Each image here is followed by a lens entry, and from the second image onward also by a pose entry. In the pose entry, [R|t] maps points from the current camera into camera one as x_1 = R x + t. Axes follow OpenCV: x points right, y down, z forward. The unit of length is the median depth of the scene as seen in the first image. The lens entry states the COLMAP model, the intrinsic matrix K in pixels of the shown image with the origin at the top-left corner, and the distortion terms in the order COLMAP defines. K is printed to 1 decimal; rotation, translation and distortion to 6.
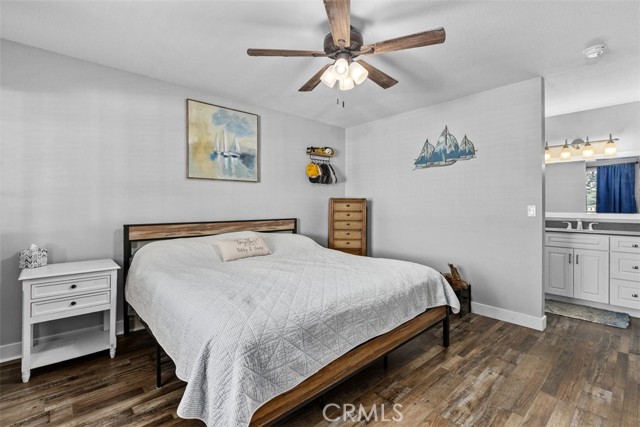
lens RADIAL K [[289.1, 0, 317.2], [0, 289.1, 216.5], [0, 0, 1]] dist [-0.000579, 0.000414]
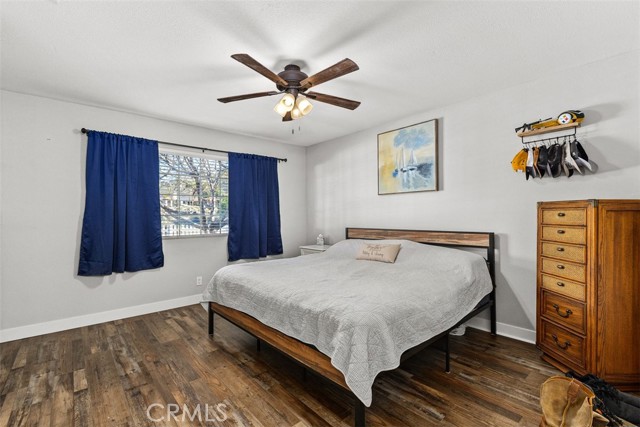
lens RADIAL K [[289.1, 0, 317.2], [0, 289.1, 216.5], [0, 0, 1]] dist [-0.000579, 0.000414]
pose [[0.000306, 0.002398, -0.999997, 0.781558], [-0.028439, 0.999593, 0.002389, -0.027088], [0.999595, 0.028439, 0.000375, 0.658165]]
